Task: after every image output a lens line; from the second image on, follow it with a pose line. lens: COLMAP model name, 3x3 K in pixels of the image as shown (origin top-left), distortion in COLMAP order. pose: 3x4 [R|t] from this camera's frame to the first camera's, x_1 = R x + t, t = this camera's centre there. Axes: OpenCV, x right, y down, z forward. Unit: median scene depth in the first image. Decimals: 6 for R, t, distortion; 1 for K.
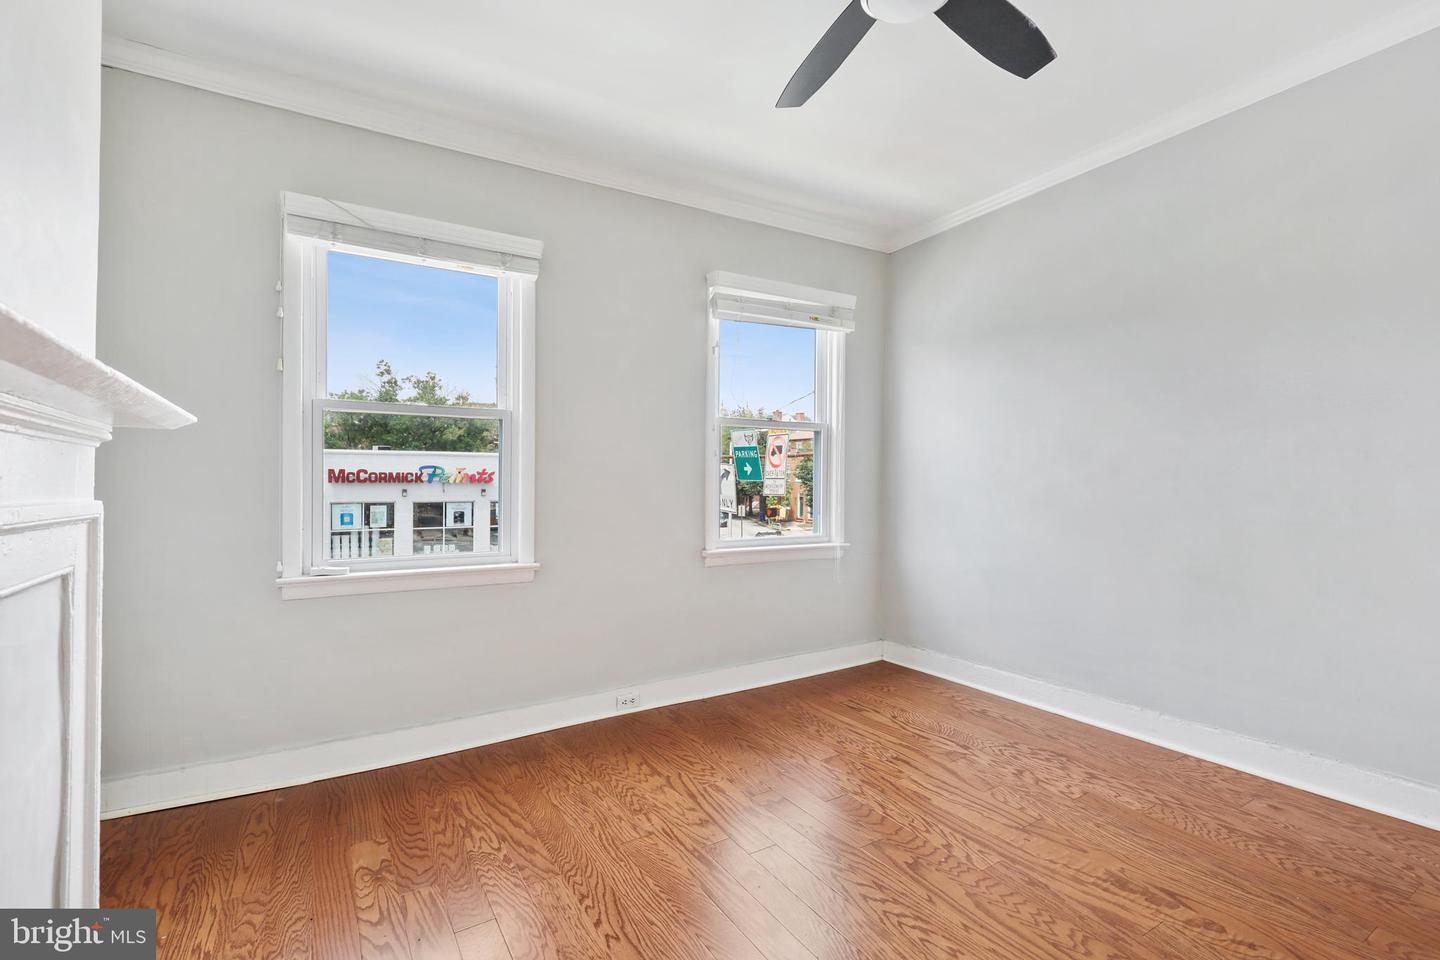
lens RADIAL K [[656.4, 0, 718.8], [0, 656.4, 479.6], [0, 0, 1]] dist [0.004065, -0.000851]
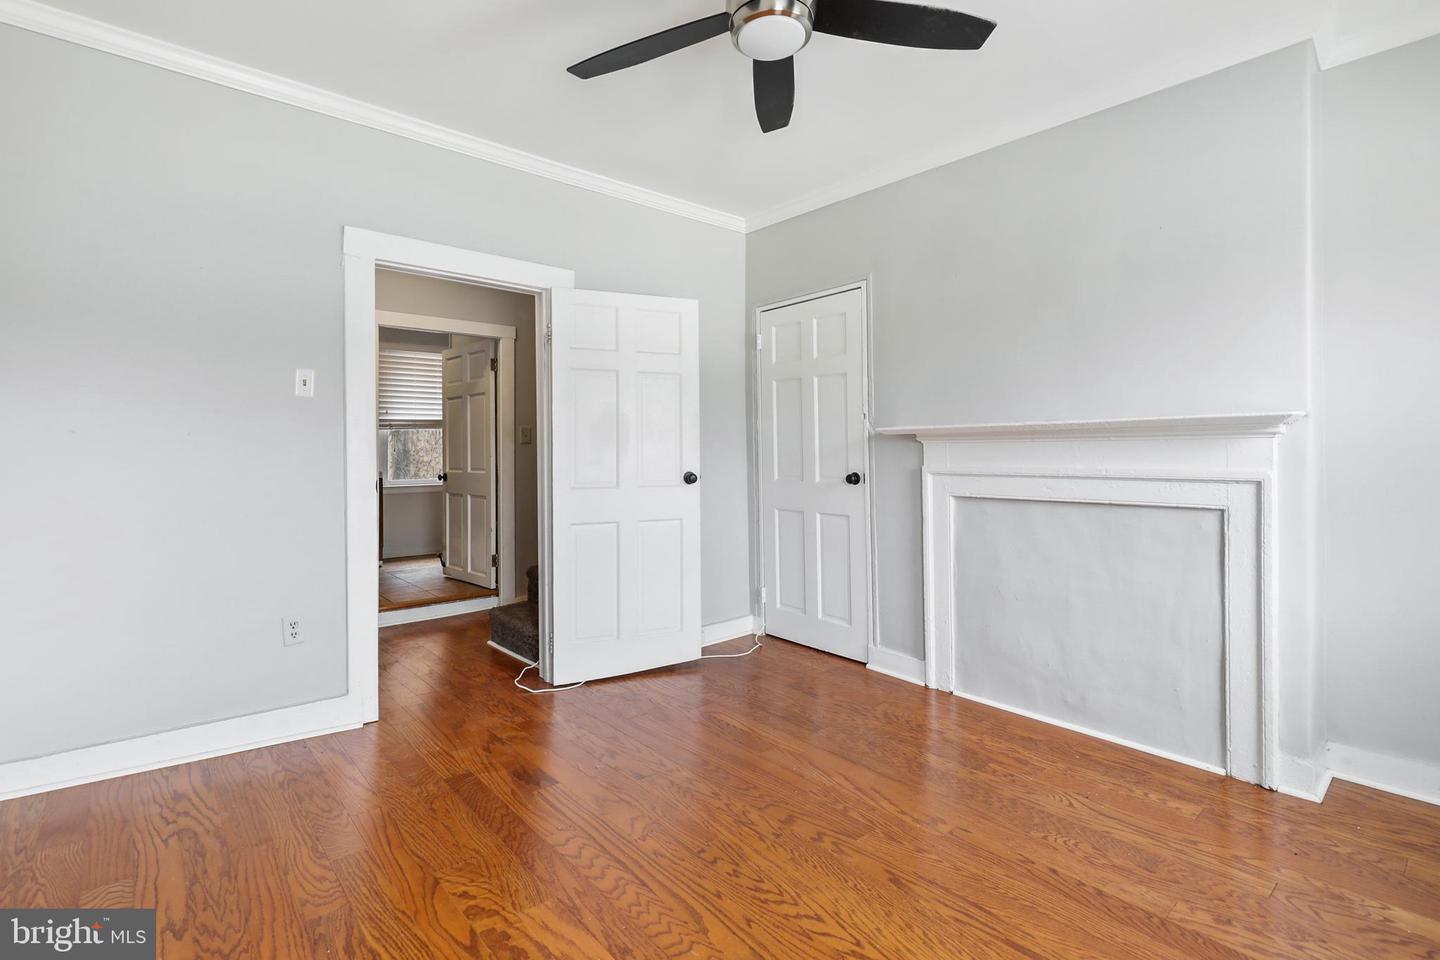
lens RADIAL K [[674.0, 0, 716.1], [0, 674.0, 451.2], [0, 0, 1]] dist [0.001884, -0.000091]
pose [[-0.984671, -0.000215, -0.174424, 0.322567], [0.002269, 0.999899, -0.014040, 0.002388], [0.174409, -0.014221, -0.984571, 1.170508]]
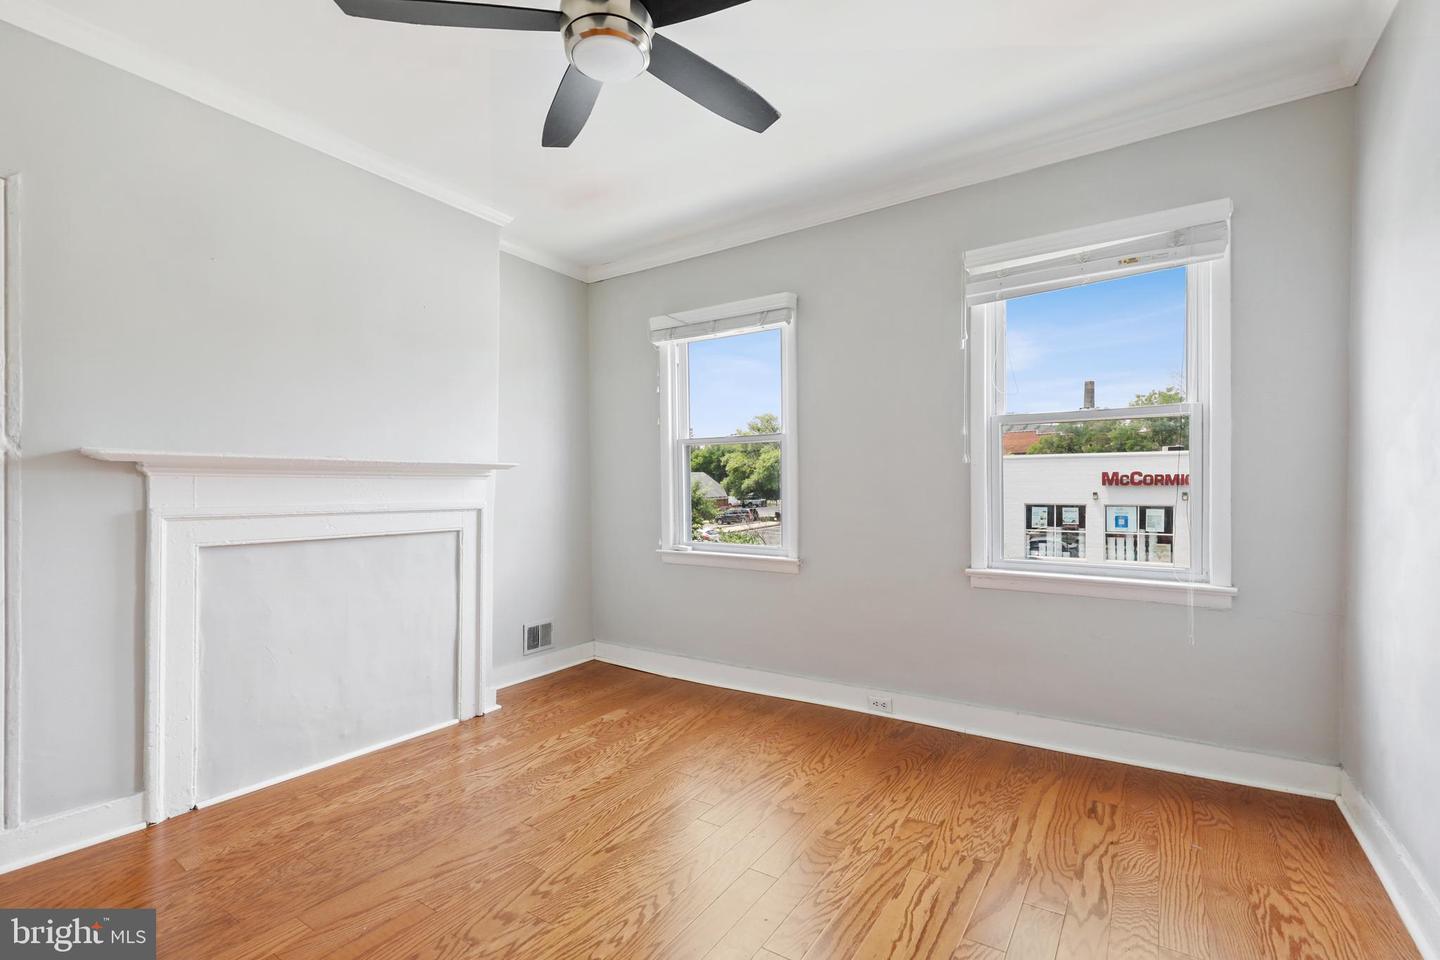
lens RADIAL K [[640.2, 0, 720.8], [0, 640.2, 482.9], [0, 0, 1]] dist [0.002323, -0.000779]
pose [[0.425466, -0.007661, -0.904942, 0.746840], [0.009178, 0.999949, -0.004150, -0.008605], [0.904928, -0.006540, 0.425515, 0.389369]]
